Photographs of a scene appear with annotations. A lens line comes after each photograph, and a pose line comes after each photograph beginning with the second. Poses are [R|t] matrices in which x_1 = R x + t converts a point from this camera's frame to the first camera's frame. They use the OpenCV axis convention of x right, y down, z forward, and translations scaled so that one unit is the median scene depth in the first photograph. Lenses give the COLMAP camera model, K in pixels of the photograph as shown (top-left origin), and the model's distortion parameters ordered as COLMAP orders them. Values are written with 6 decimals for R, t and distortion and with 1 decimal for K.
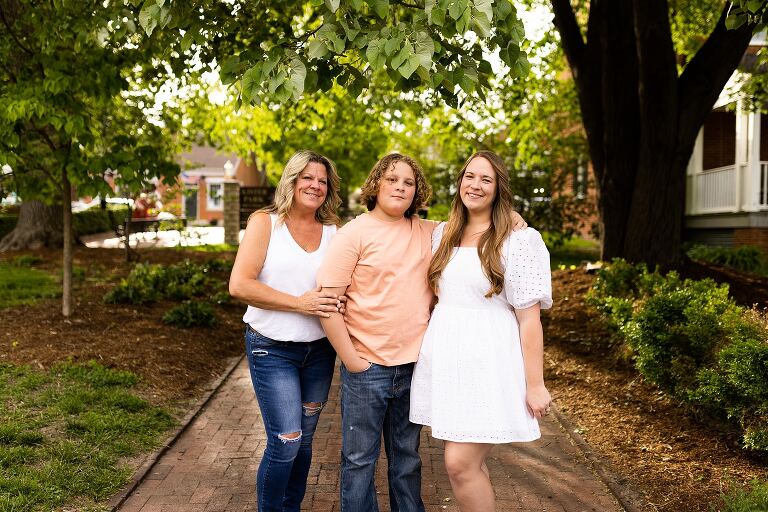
lens RADIAL K [[768.8, 0, 375.0], [0, 768.8, 252.8], [0, 0, 1]] dist [0.002313, 0.001202]
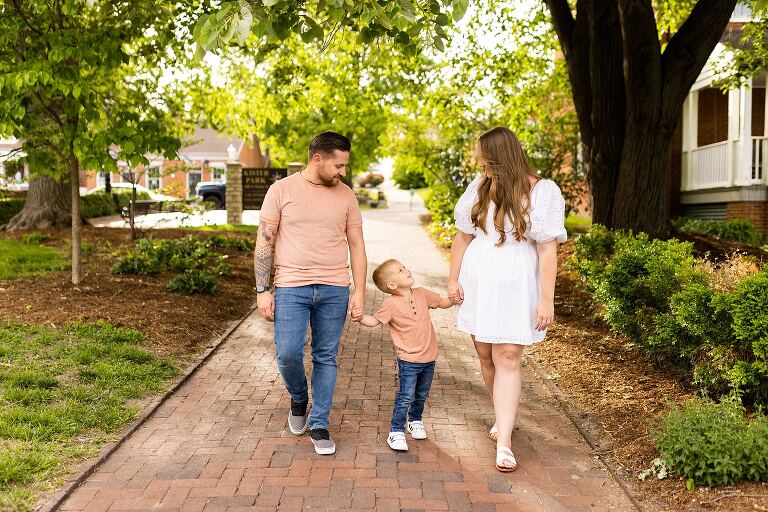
lens RADIAL K [[783.9, 0, 380.0], [0, 783.9, 251.3], [0, 0, 1]] dist [0.006078, -0.012468]
pose [[0.999935, -0.009895, -0.005746, 0.017837], [0.009962, 0.999883, 0.011621, 0.021553], [0.005630, -0.011678, 0.999916, -0.056422]]
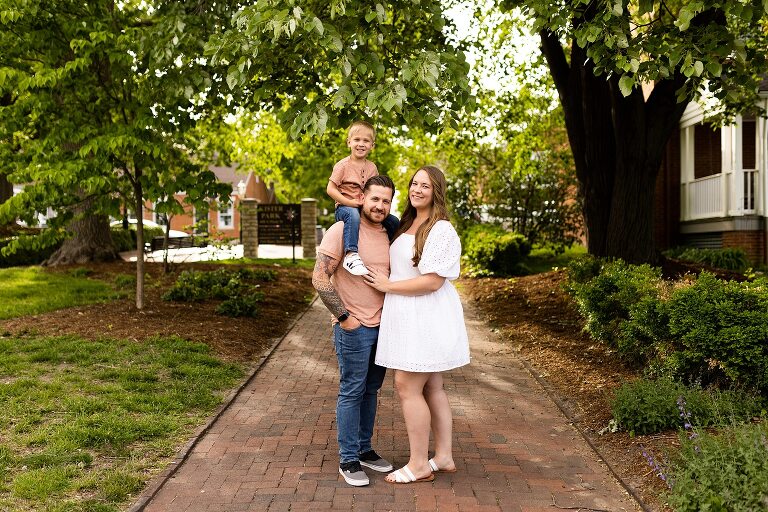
lens RADIAL K [[858.1, 0, 362.0], [0, 858.1, 271.8], [0, 0, 1]] dist [0.005325, -0.007174]
pose [[0.999443, -0.020493, -0.026336, -0.003968], [0.020296, 0.999764, -0.007723, 0.030260], [0.026488, 0.007184, 0.999623, -0.281297]]
